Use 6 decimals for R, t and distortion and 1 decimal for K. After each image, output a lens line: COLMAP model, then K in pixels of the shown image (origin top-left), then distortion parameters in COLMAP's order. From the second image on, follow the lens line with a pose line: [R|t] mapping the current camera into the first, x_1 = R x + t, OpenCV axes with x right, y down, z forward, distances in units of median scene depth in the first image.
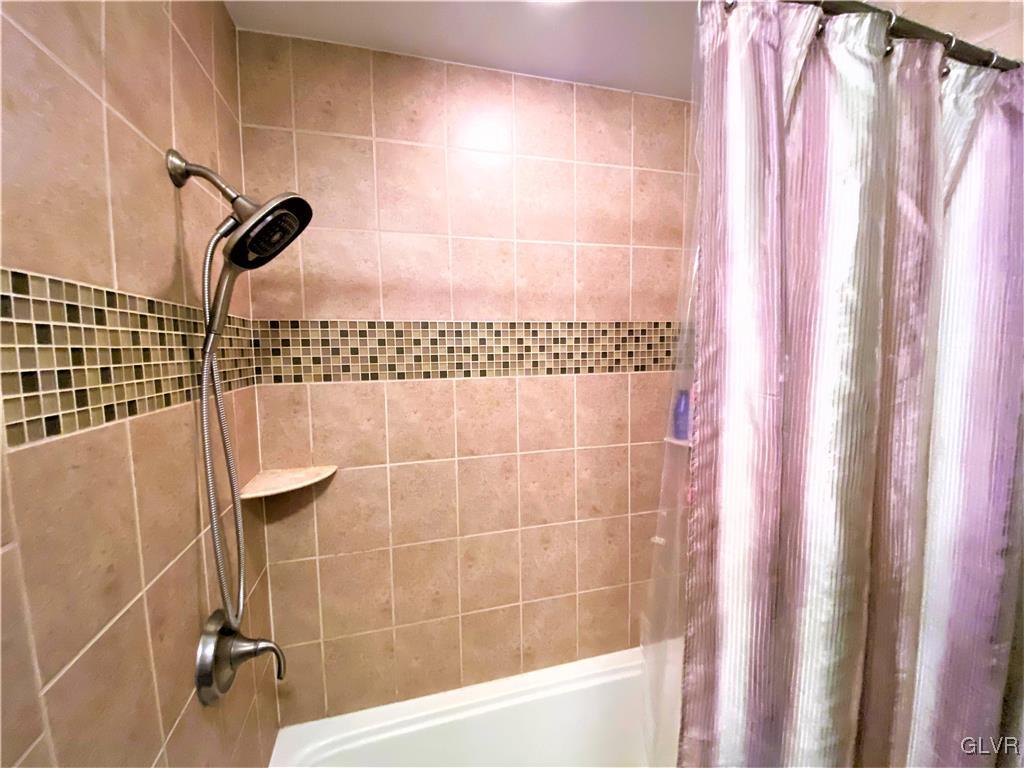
lens RADIAL K [[418.4, 0, 511.6], [0, 418.4, 384.5], [0, 0, 1]] dist [0.000066, -0.005041]
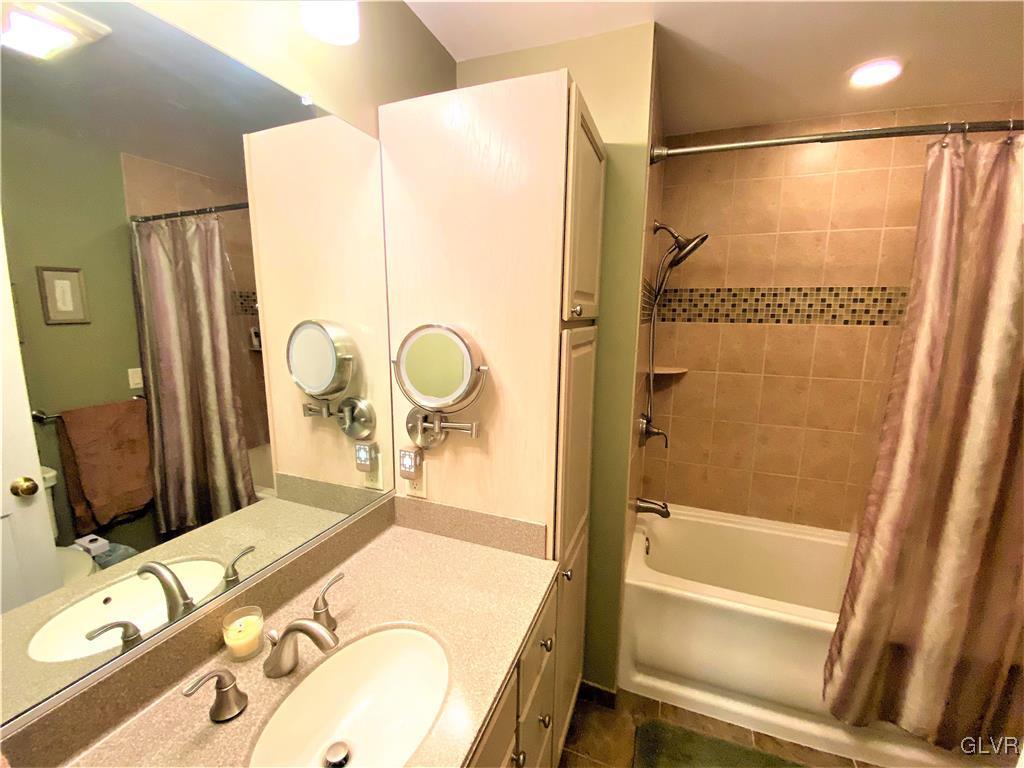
lens RADIAL K [[418.4, 0, 512.1], [0, 418.4, 384.5], [0, 0, 1]] dist [0.000066, -0.005041]
pose [[0.798761, 0.121240, -0.589306, 0.050989], [-0.070778, 0.991620, 0.108075, 0.112966], [0.597471, -0.044616, 0.800648, -0.877436]]
